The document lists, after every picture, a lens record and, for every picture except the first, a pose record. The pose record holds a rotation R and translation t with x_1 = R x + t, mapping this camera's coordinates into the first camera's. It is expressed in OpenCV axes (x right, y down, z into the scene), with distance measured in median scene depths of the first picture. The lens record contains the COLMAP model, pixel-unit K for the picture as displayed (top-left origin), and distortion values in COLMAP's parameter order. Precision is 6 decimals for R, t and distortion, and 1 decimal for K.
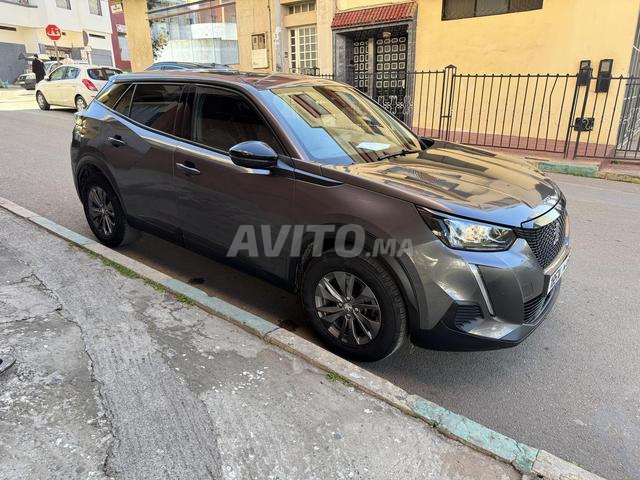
lens RADIAL K [[449.1, 0, 320.0], [0, 449.1, 240.0], [0, 0, 1]] dist [0.029867, -0.032197]
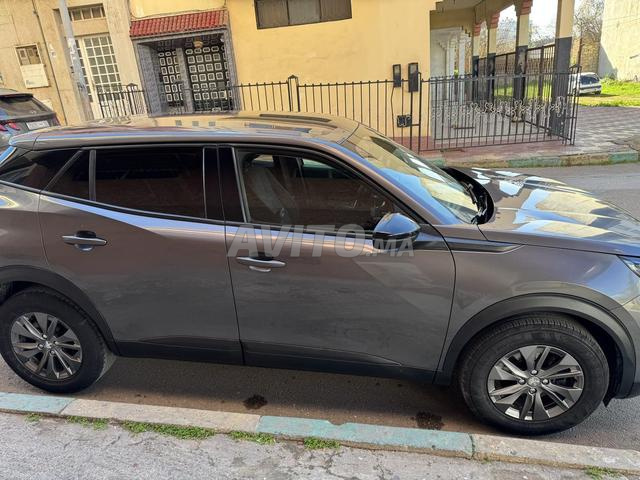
lens RADIAL K [[449.1, 0, 320.0], [0, 449.1, 240.0], [0, 0, 1]] dist [0.029867, -0.032197]
pose [[0.872464, -0.215172, 0.438757, -0.141111], [0.216899, 0.975068, 0.046884, -0.056315], [-0.437906, 0.054261, 0.897382, 0.086179]]
